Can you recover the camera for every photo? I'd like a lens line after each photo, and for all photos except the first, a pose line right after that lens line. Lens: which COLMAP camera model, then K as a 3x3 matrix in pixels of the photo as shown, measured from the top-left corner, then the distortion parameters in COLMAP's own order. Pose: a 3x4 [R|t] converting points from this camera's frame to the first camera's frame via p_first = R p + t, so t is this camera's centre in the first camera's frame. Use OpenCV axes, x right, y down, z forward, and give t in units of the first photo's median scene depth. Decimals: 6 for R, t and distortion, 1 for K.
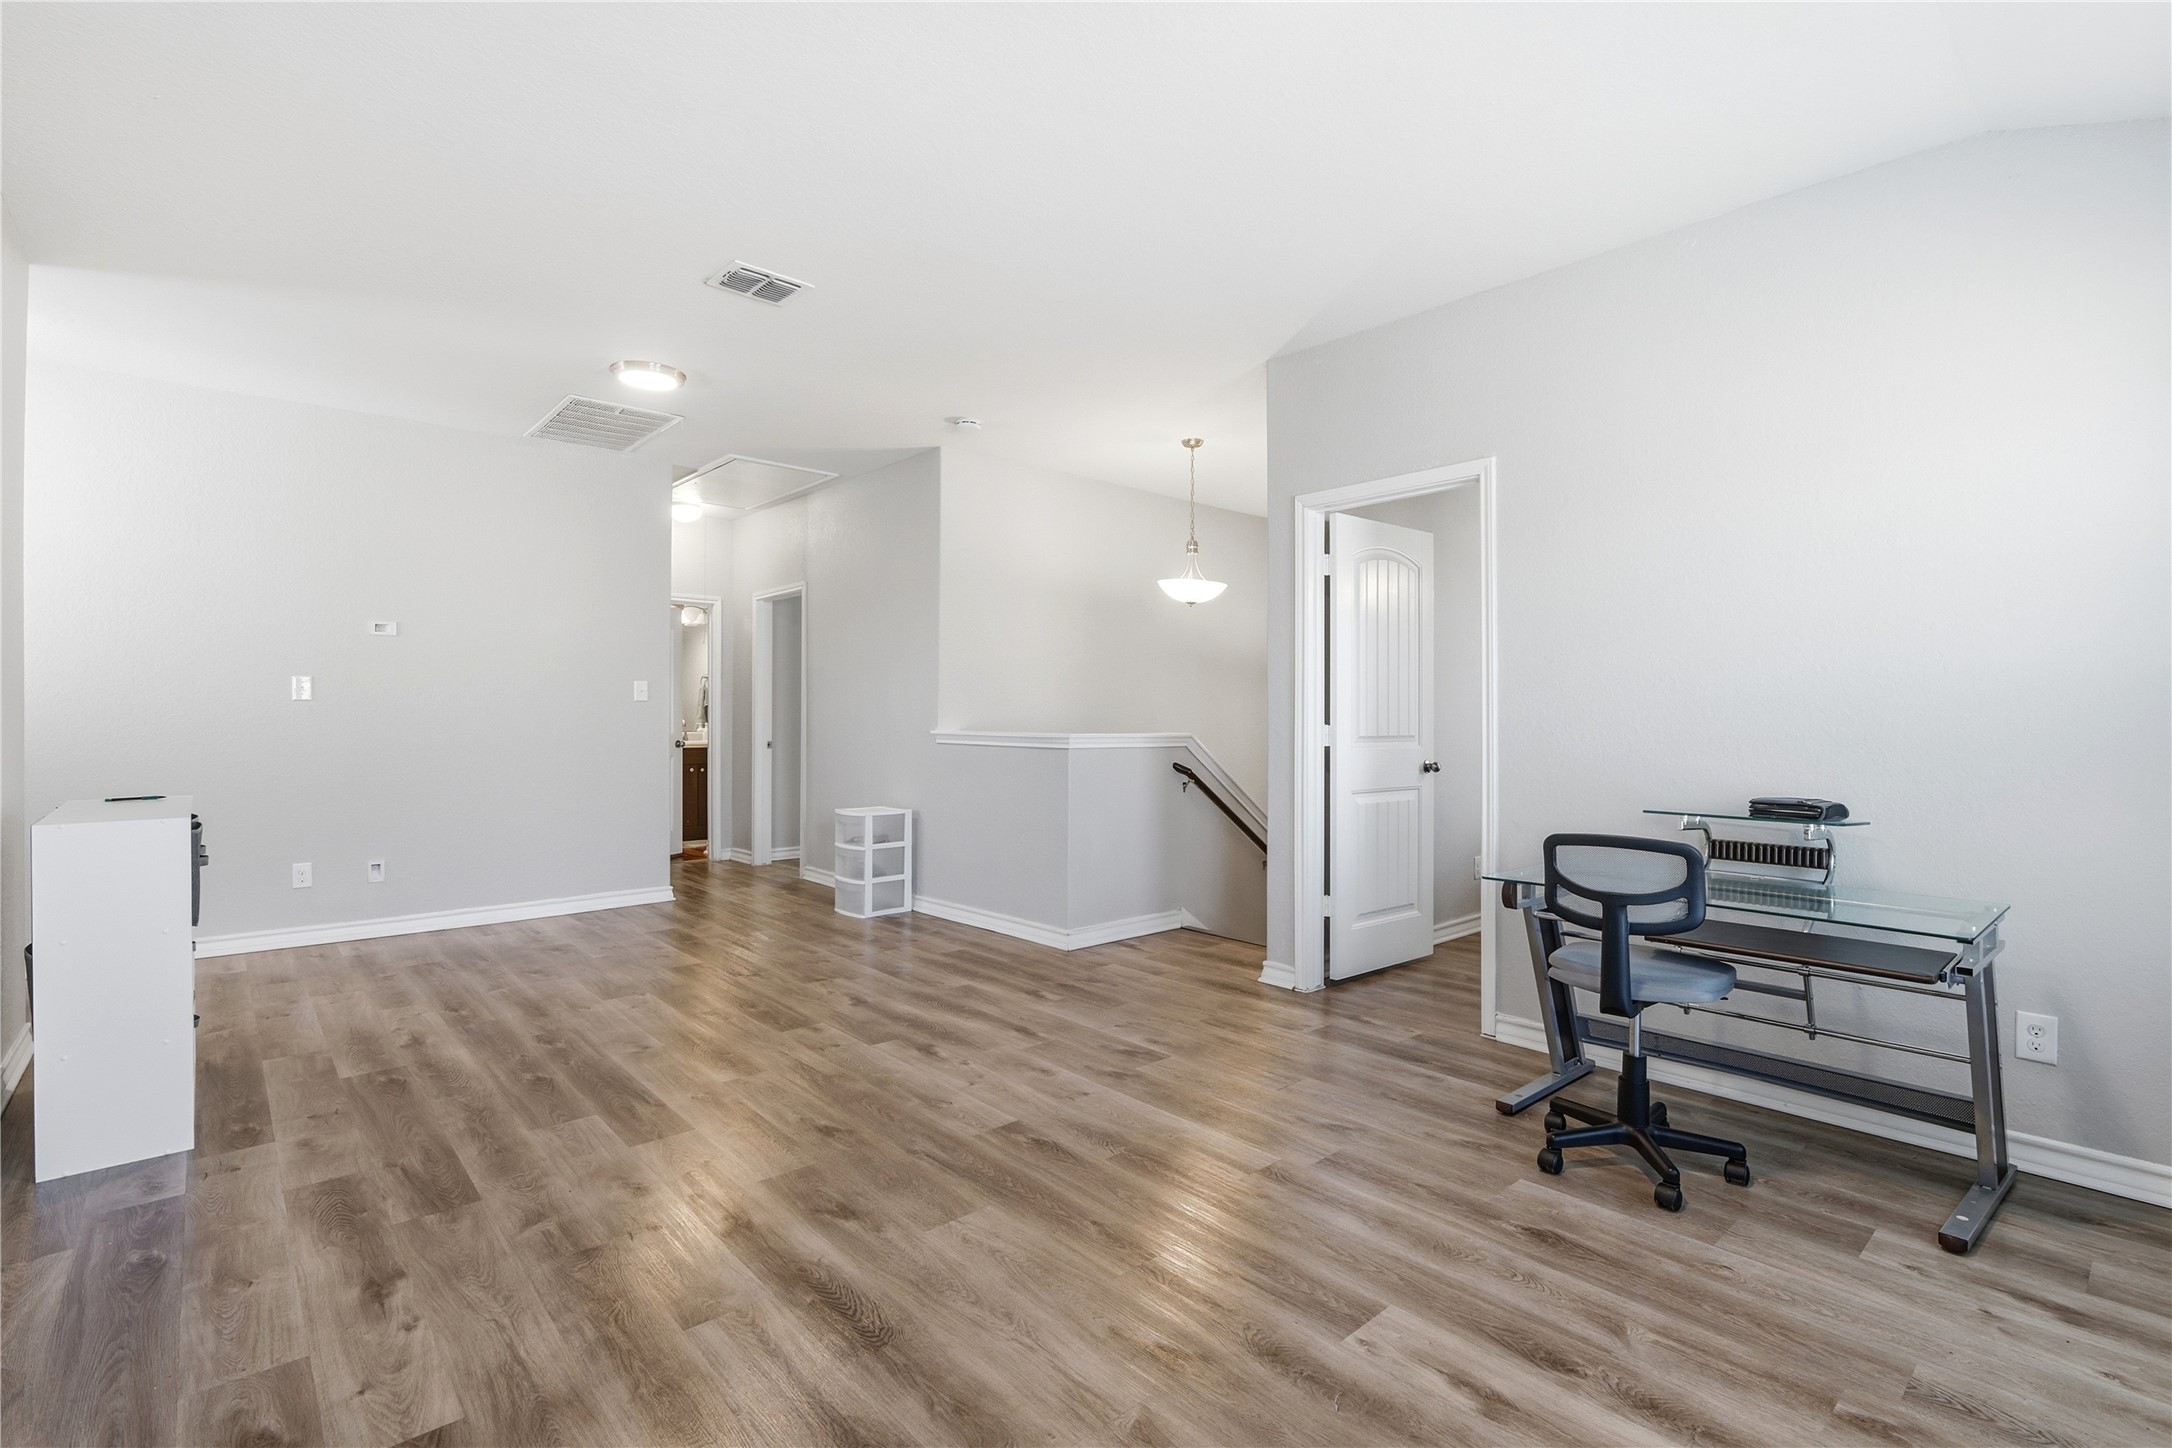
lens RADIAL K [[996.9, 0, 1085.9], [0, 996.9, 717.4], [0, 0, 1]] dist [-0.005296, 0.000855]
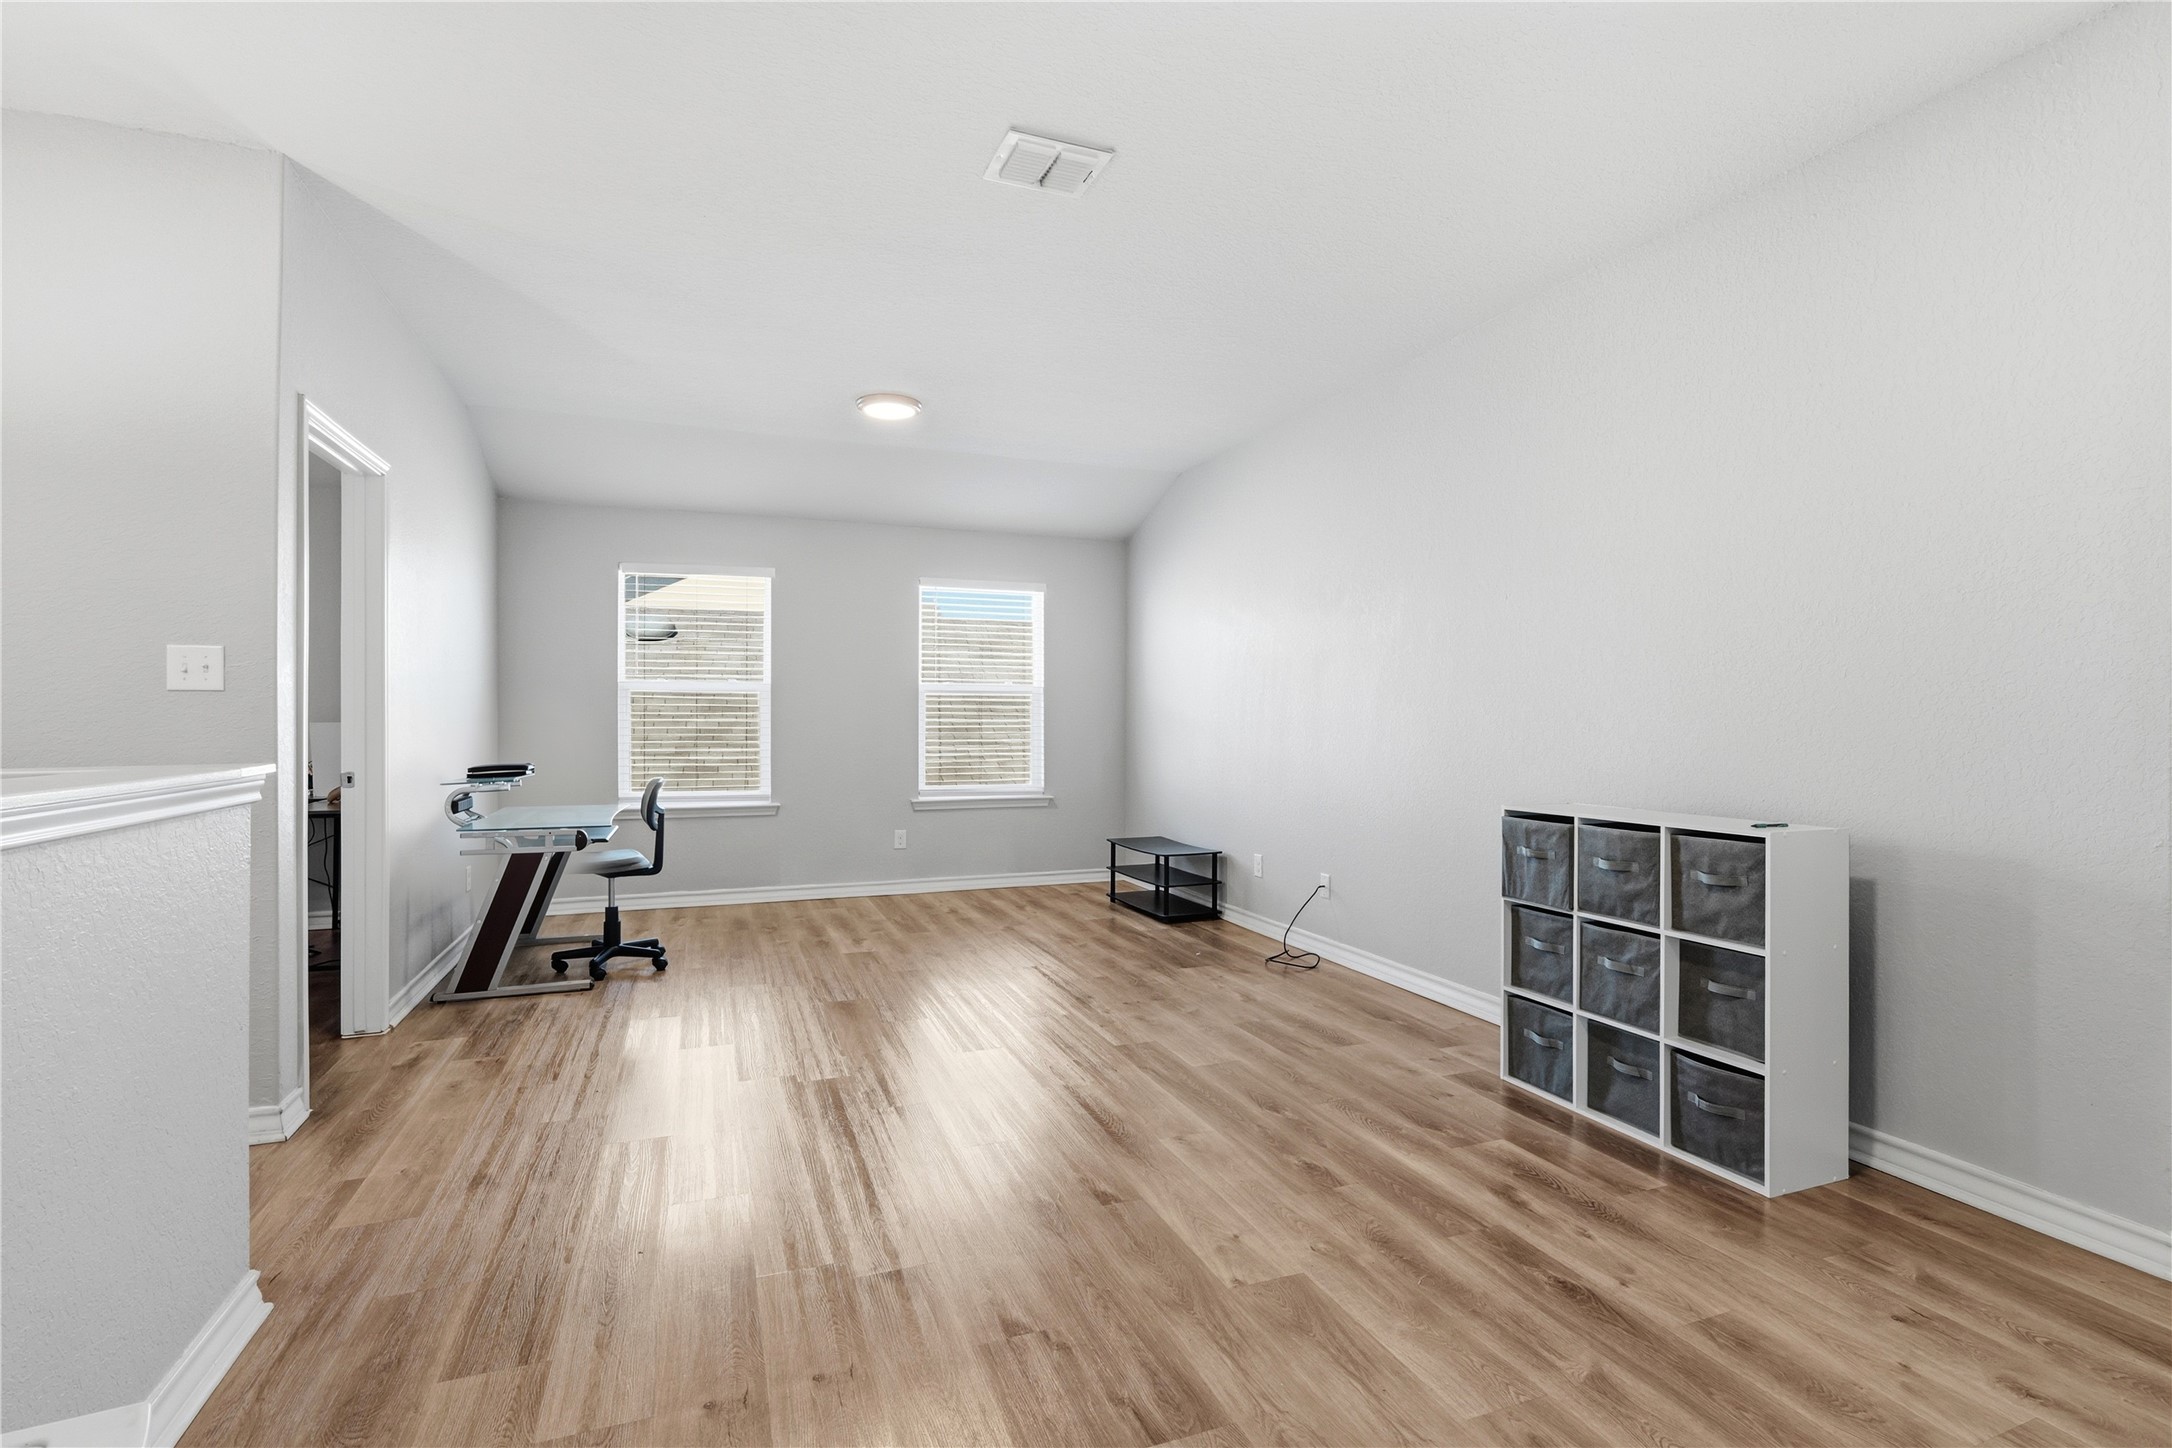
lens RADIAL K [[996.9, 0, 1086.3], [0, 996.9, 717.4], [0, 0, 1]] dist [-0.005296, 0.000855]
pose [[-0.936500, -0.005635, 0.350623, -0.806581], [-0.003856, 0.999976, 0.005771, -0.009989], [-0.350647, 0.004053, -0.936499, 2.198860]]
